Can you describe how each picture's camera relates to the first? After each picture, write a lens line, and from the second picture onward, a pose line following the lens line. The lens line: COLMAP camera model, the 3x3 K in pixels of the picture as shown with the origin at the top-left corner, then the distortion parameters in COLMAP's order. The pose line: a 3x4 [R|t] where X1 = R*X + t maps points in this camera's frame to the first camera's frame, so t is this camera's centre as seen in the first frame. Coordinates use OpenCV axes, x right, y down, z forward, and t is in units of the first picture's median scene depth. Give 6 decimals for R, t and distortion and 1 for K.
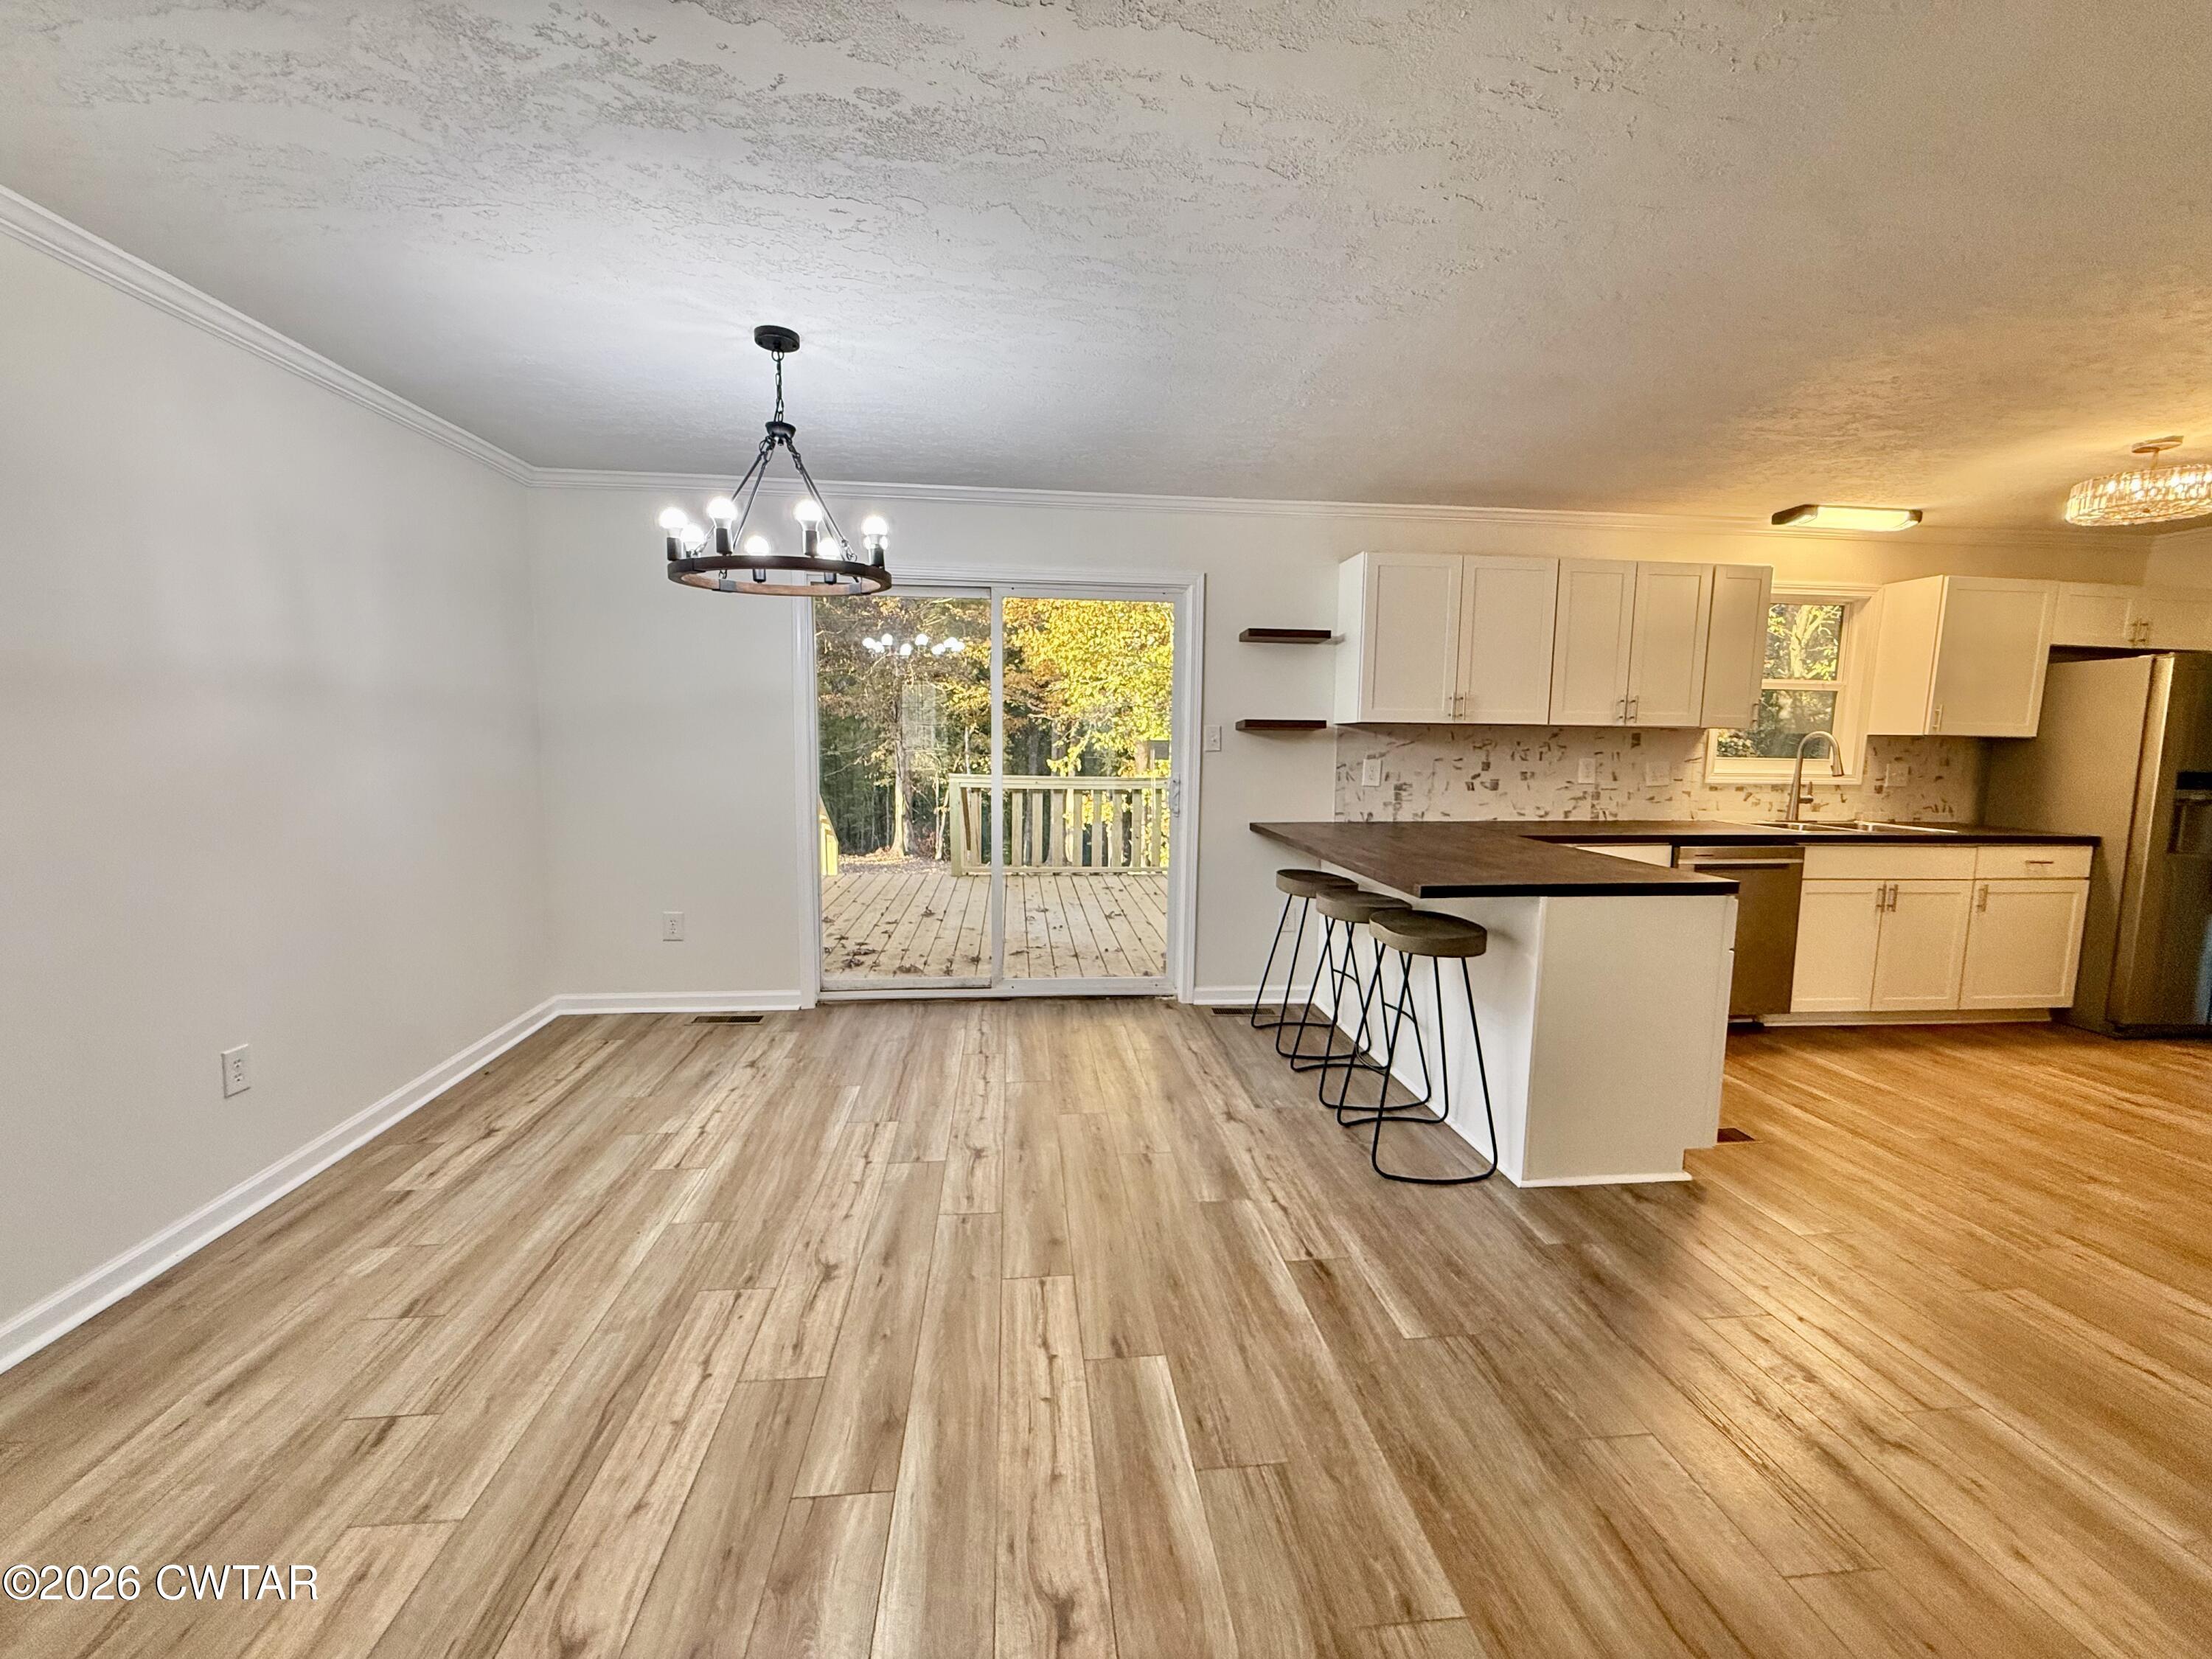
lens RADIAL K [[880.4, 0, 1103.2], [0, 880.4, 827.6], [0, 0, 1]] dist [0.002760, 0.000435]
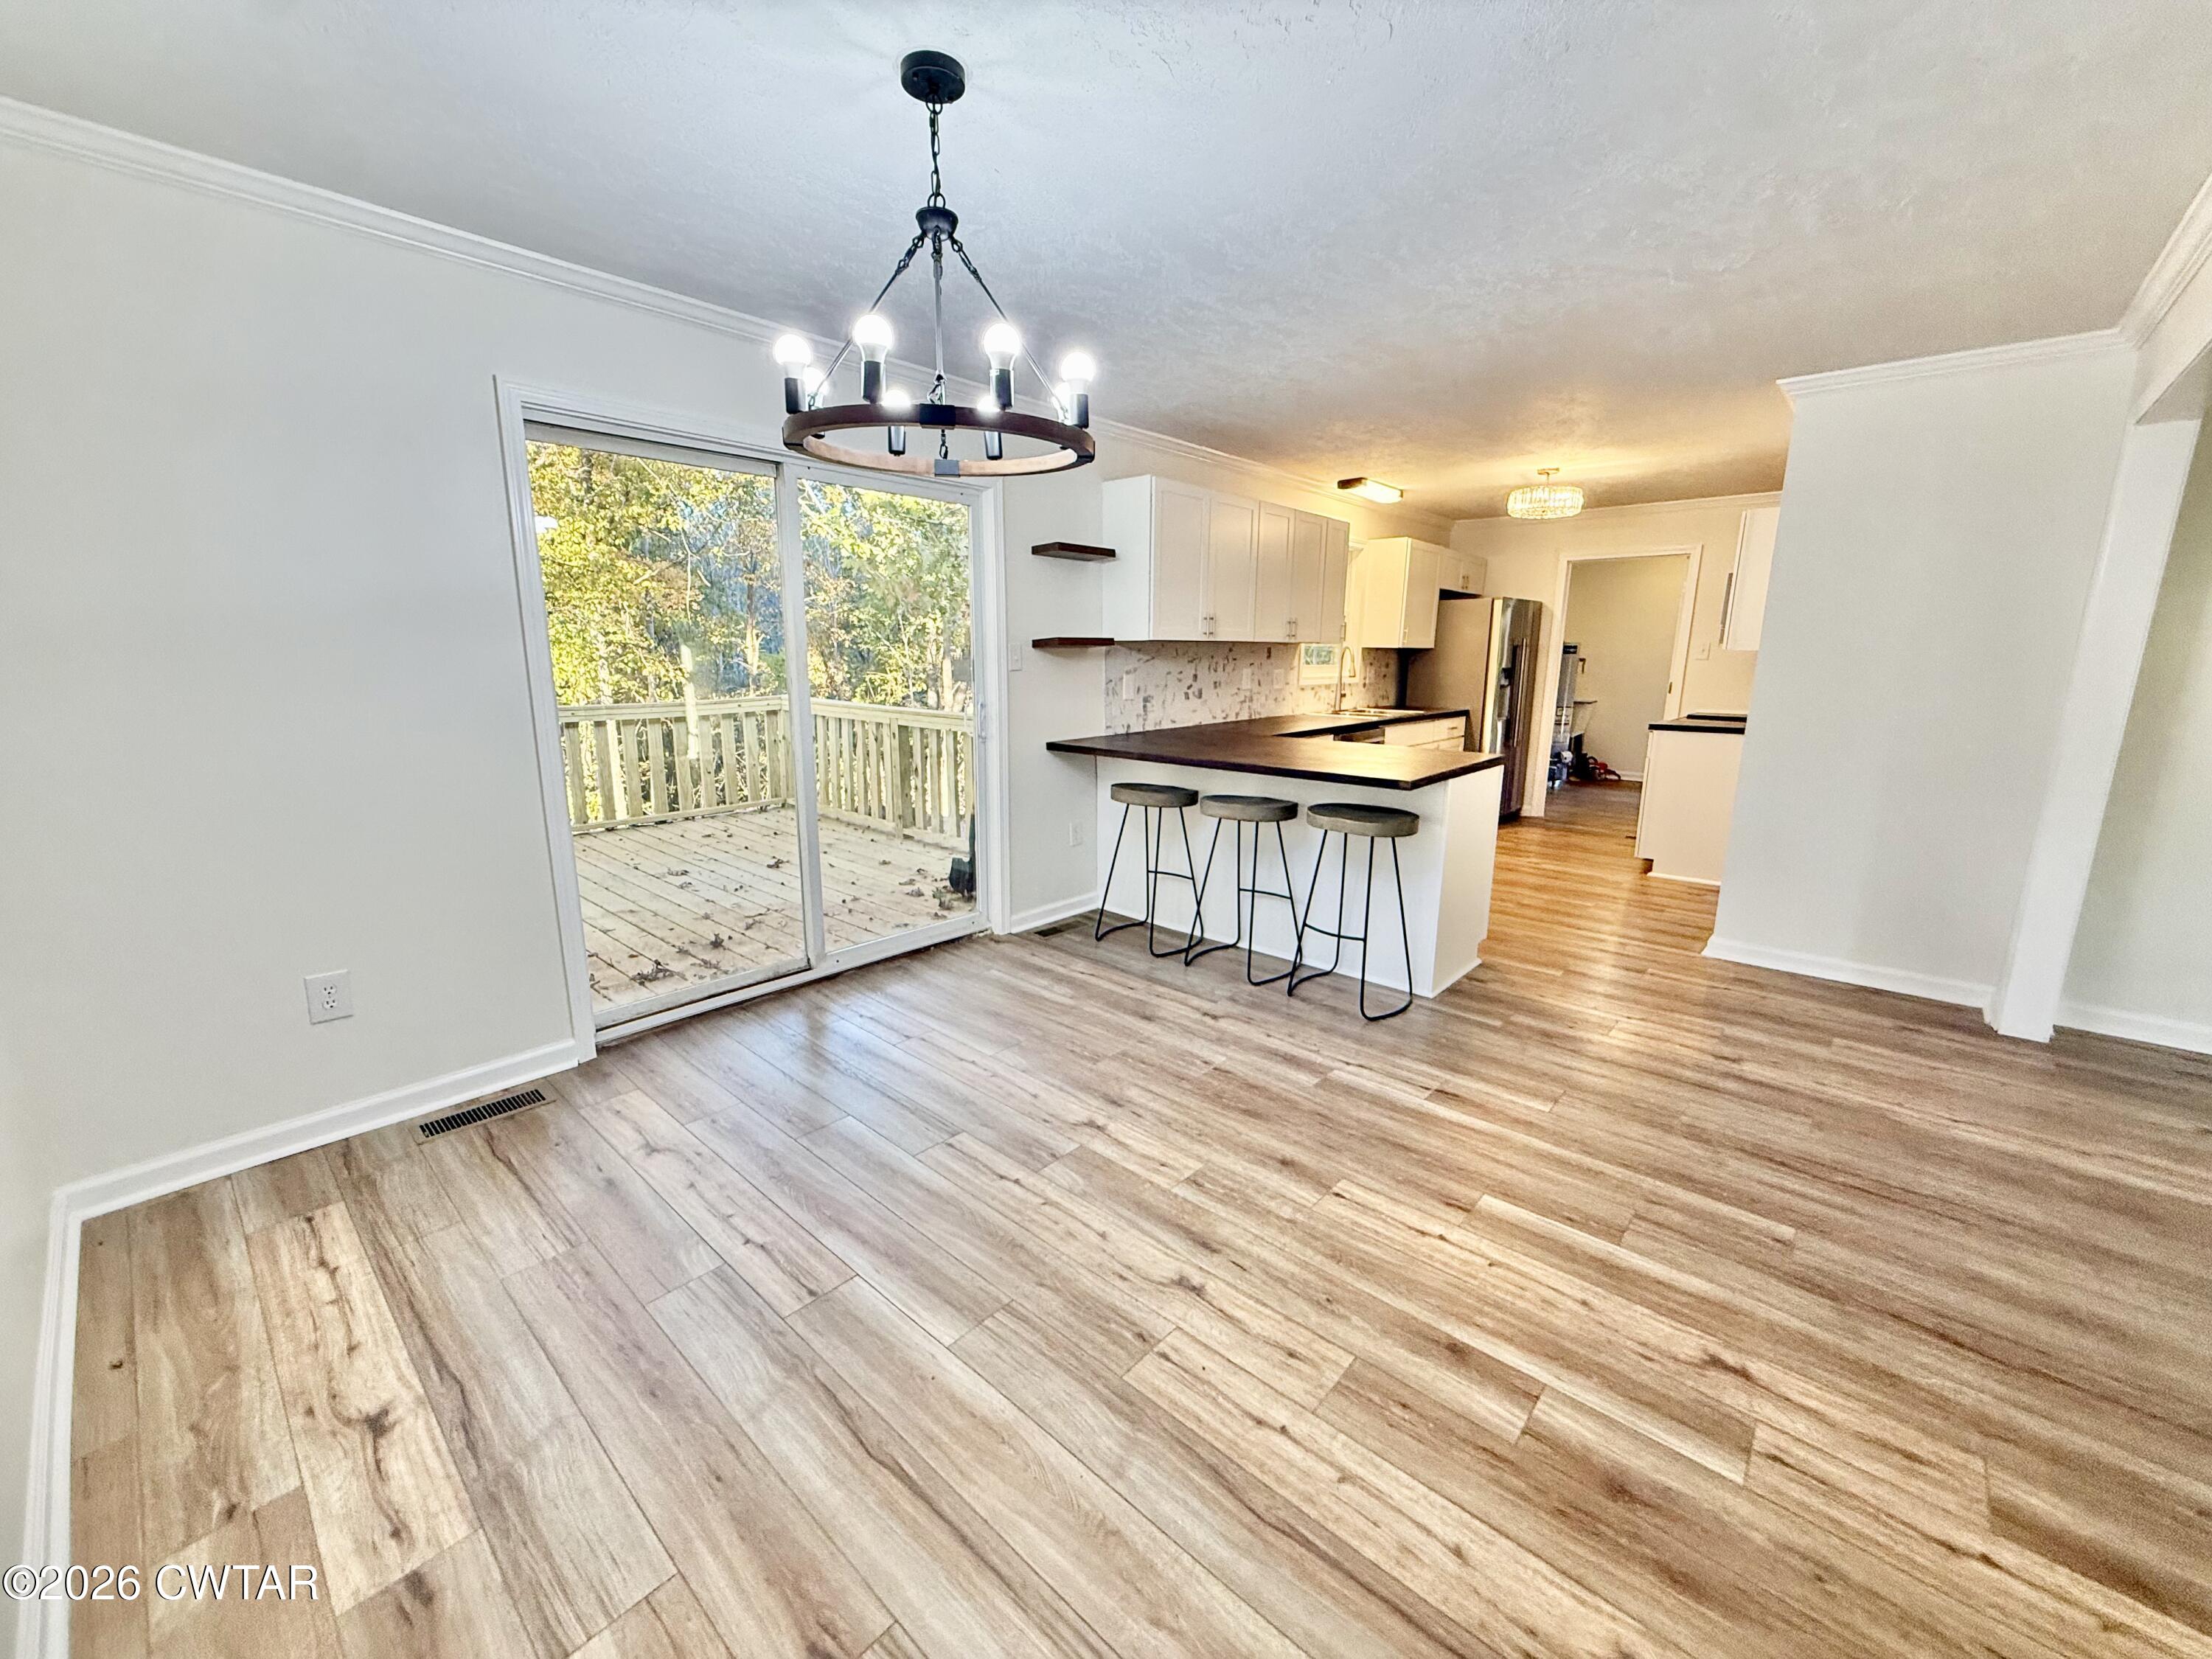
lens RADIAL K [[880.4, 0, 1103.2], [0, 880.4, 827.6], [0, 0, 1]] dist [0.002760, 0.000435]
pose [[0.742804, -0.142596, 0.654148, -0.609589], [0.073184, 0.988494, 0.132378, -0.051228], [-0.665498, -0.050458, 0.744693, 0.288657]]
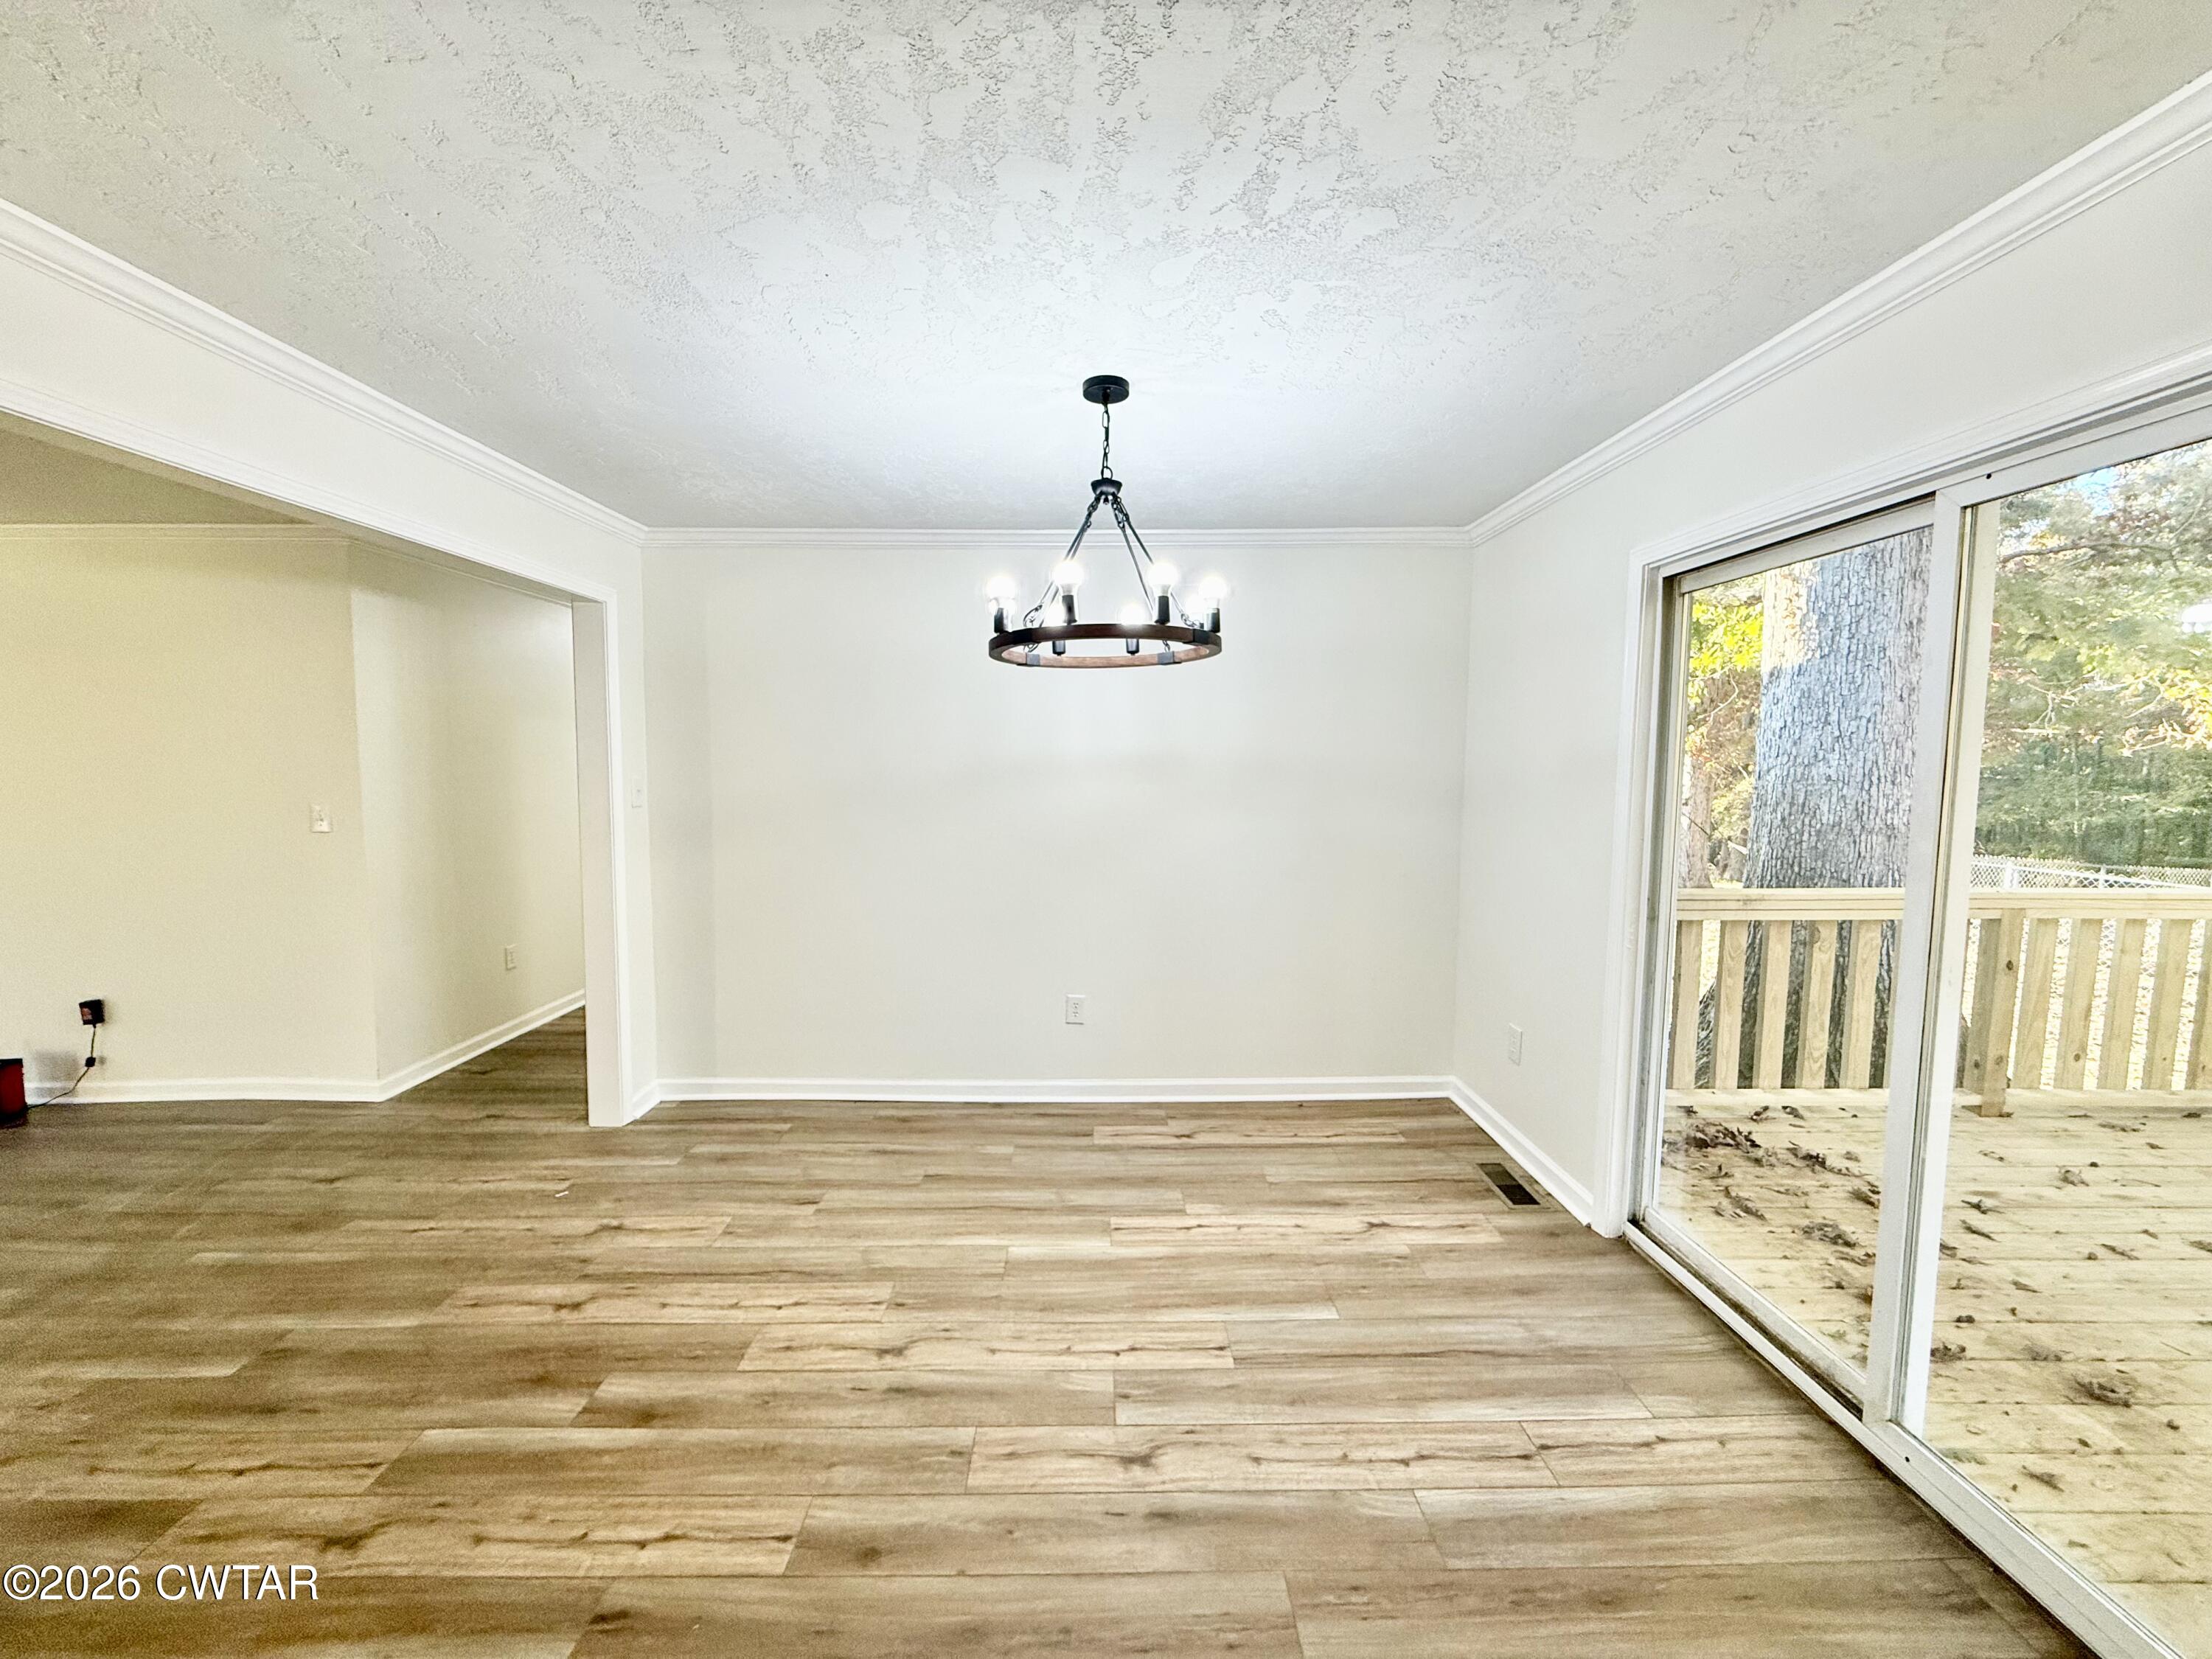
lens RADIAL K [[880.4, 0, 1103.2], [0, 880.4, 827.6], [0, 0, 1]] dist [0.002760, 0.000435]
pose [[-0.091168, 0.066846, -0.993589, 0.434088], [-0.109774, 0.990989, 0.076744, -0.135184], [0.989767, 0.116067, -0.083009, 0.860402]]
